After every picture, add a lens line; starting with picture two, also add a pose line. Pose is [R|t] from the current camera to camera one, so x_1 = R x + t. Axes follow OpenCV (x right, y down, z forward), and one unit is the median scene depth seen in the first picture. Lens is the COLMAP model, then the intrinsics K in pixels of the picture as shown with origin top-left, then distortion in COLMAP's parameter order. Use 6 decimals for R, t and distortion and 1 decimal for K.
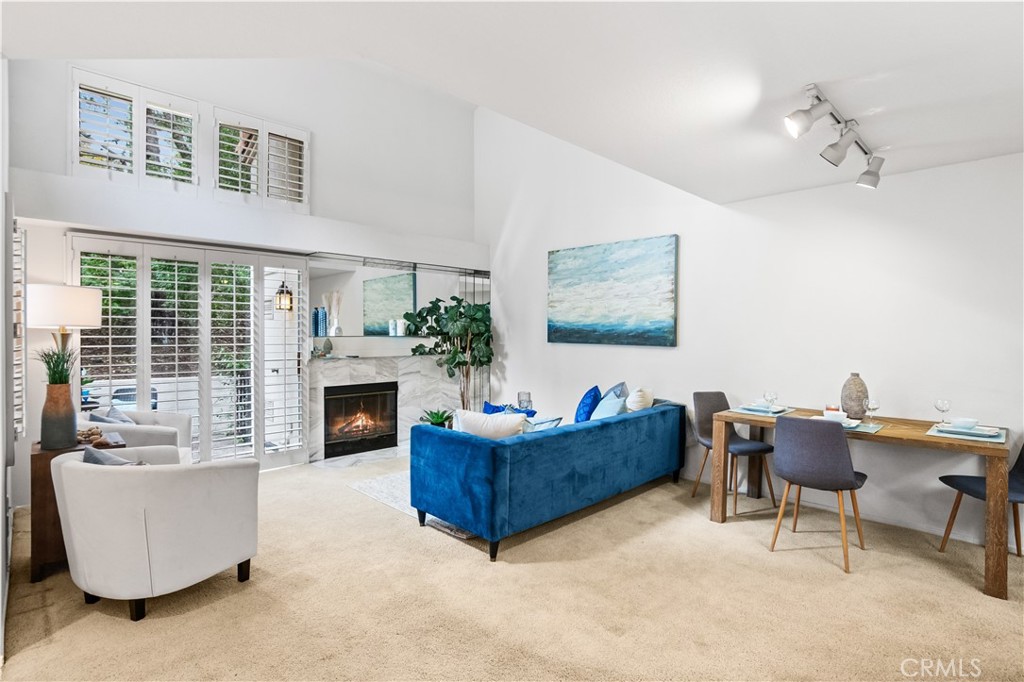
lens RADIAL K [[524.3, 0, 512.6], [0, 524.3, 330.3], [0, 0, 1]] dist [-0.032033, 0.012010]
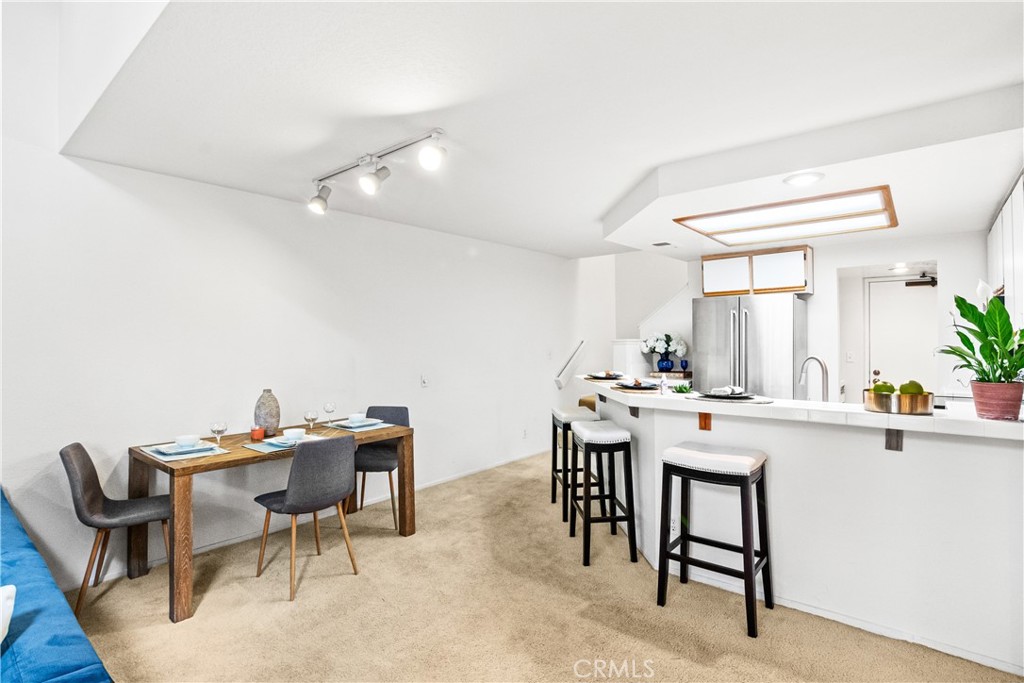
lens RADIAL K [[524.3, 0, 512.6], [0, 524.3, 330.8], [0, 0, 1]] dist [-0.032033, 0.012010]
pose [[-0.115260, 0.004331, 0.993326, -0.290951], [0.004314, 0.999983, -0.003860, -0.017733], [-0.993326, 0.003841, -0.115277, 0.506504]]
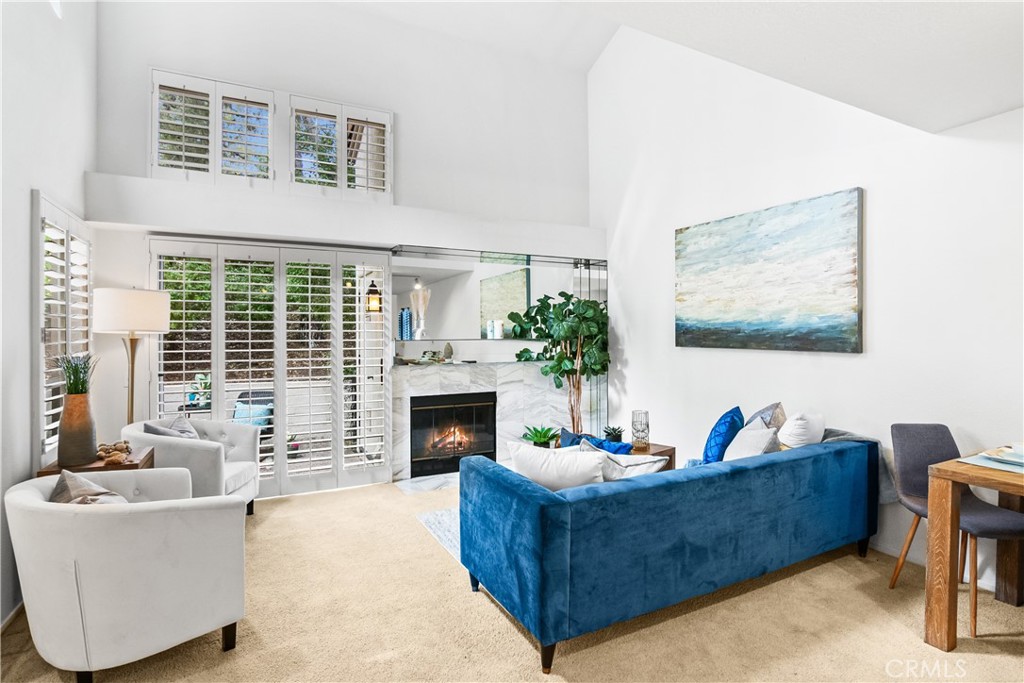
lens RADIAL K [[524.3, 0, 512.6], [0, 524.3, 330.8], [0, 0, 1]] dist [-0.032033, 0.012010]
pose [[0.954057, -0.009585, -0.299471, 0.084407], [0.008399, 0.999951, -0.005248, 0.002120], [0.299507, 0.002491, 0.954091, 0.229736]]
